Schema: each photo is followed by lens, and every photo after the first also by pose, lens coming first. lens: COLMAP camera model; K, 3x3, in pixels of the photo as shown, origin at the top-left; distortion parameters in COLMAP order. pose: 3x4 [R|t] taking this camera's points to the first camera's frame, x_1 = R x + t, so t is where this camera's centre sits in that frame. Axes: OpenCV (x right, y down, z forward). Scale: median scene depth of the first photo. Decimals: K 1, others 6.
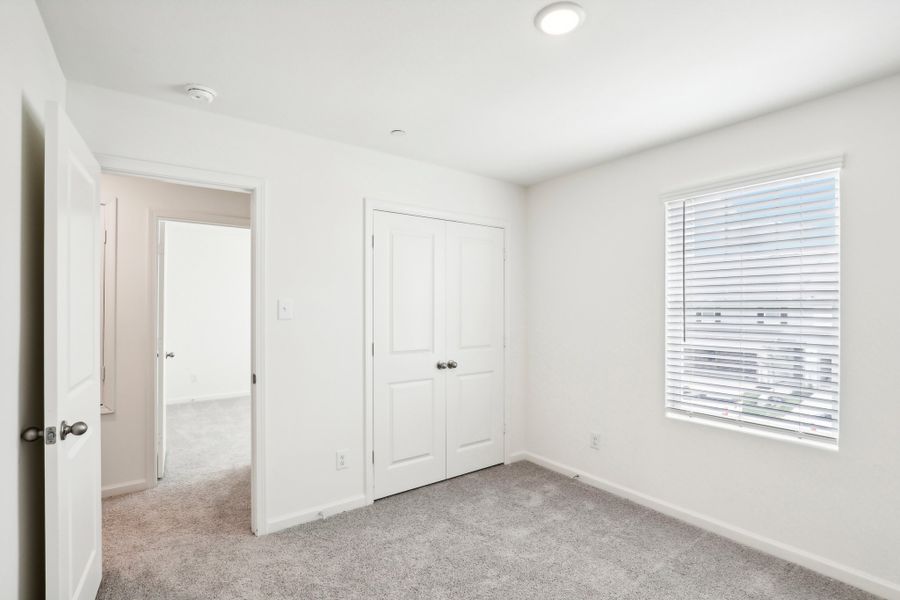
lens RADIAL K [[425.7, 0, 445.5], [0, 425.7, 305.3], [0, 0, 1]] dist [-0.005468, 0.000348]
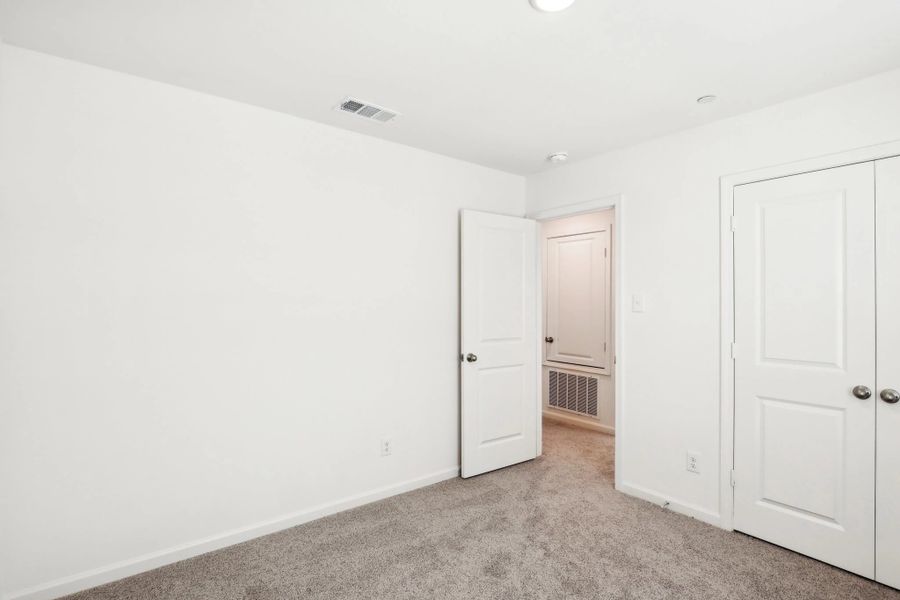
lens RADIAL K [[425.7, 0, 445.5], [0, 425.7, 305.3], [0, 0, 1]] dist [-0.005468, 0.000348]
pose [[0.053671, 0.002409, -0.998556, 0.681859], [0.001182, 0.999996, 0.002476, 0.010240], [0.998558, -0.001313, 0.053668, 0.406053]]
